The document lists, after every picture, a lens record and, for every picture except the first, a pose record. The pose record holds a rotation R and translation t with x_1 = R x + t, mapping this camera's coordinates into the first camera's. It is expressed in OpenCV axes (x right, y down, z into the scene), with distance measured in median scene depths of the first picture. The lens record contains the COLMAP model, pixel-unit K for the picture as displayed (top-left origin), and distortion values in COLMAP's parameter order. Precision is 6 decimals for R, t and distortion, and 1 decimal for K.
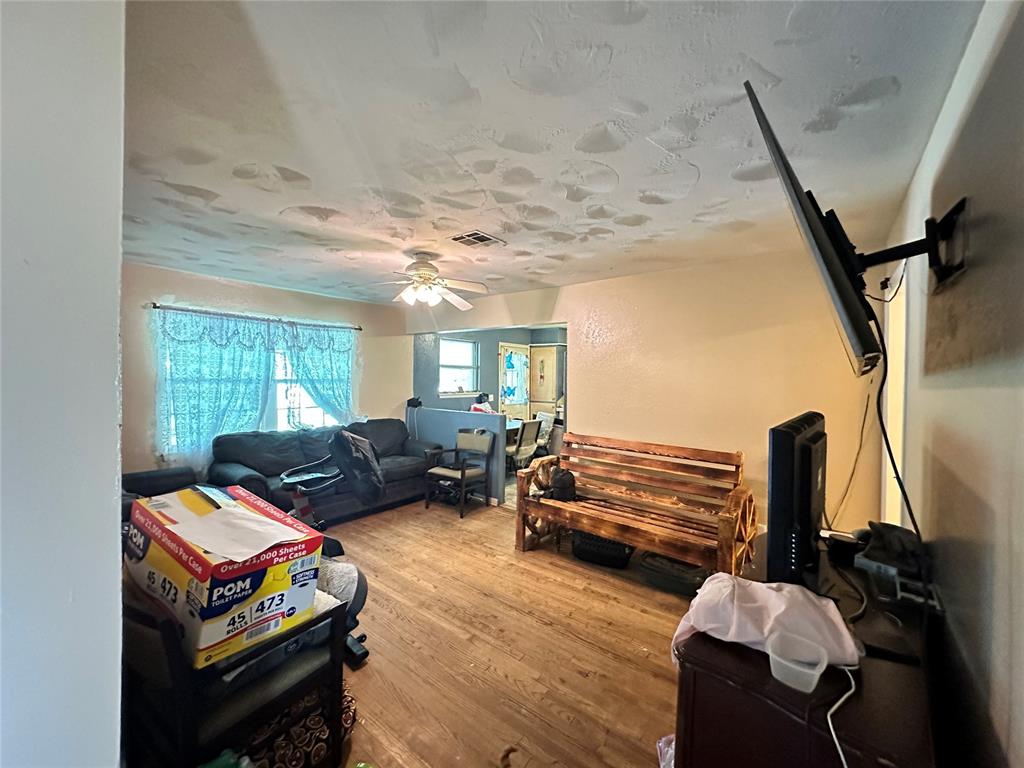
lens RADIAL K [[410.4, 0, 510.3], [0, 410.4, 381.4], [0, 0, 1]] dist [-0.000782, 0.000640]
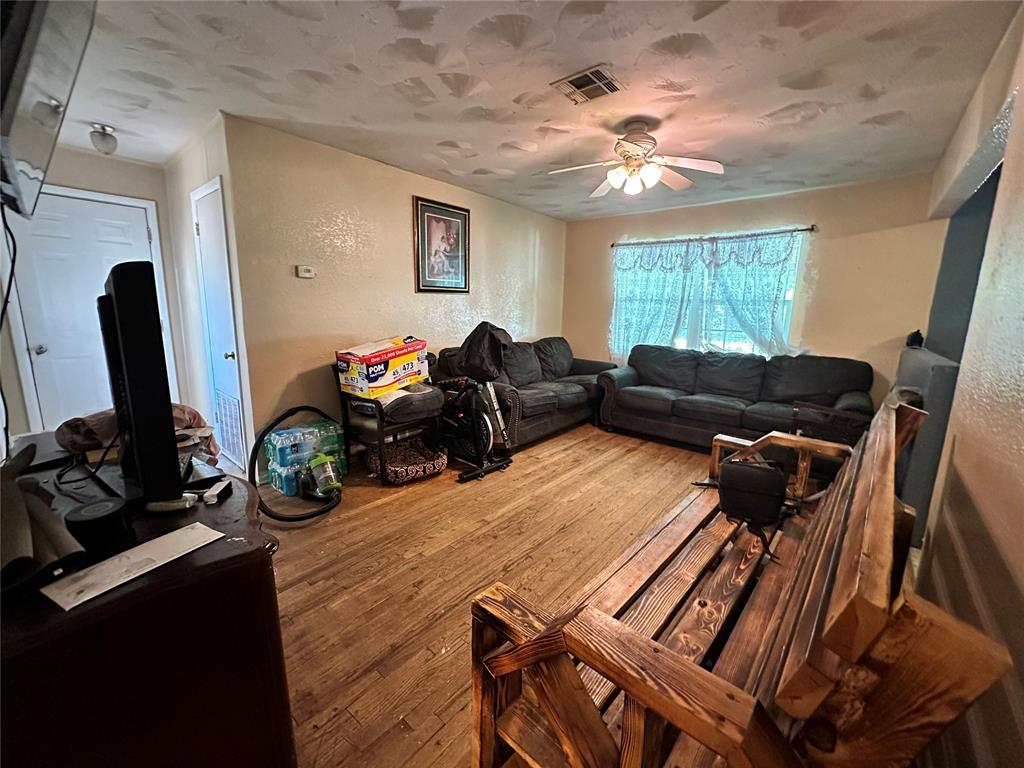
lens RADIAL K [[410.4, 0, 513.4], [0, 410.4, 382.7], [0, 0, 1]] dist [-0.000782, 0.000640]
pose [[-0.035138, 0.164339, -0.985778, 0.586520], [-0.034118, 0.985615, 0.165528, 0.055849], [0.998800, 0.039449, -0.029025, 0.705371]]
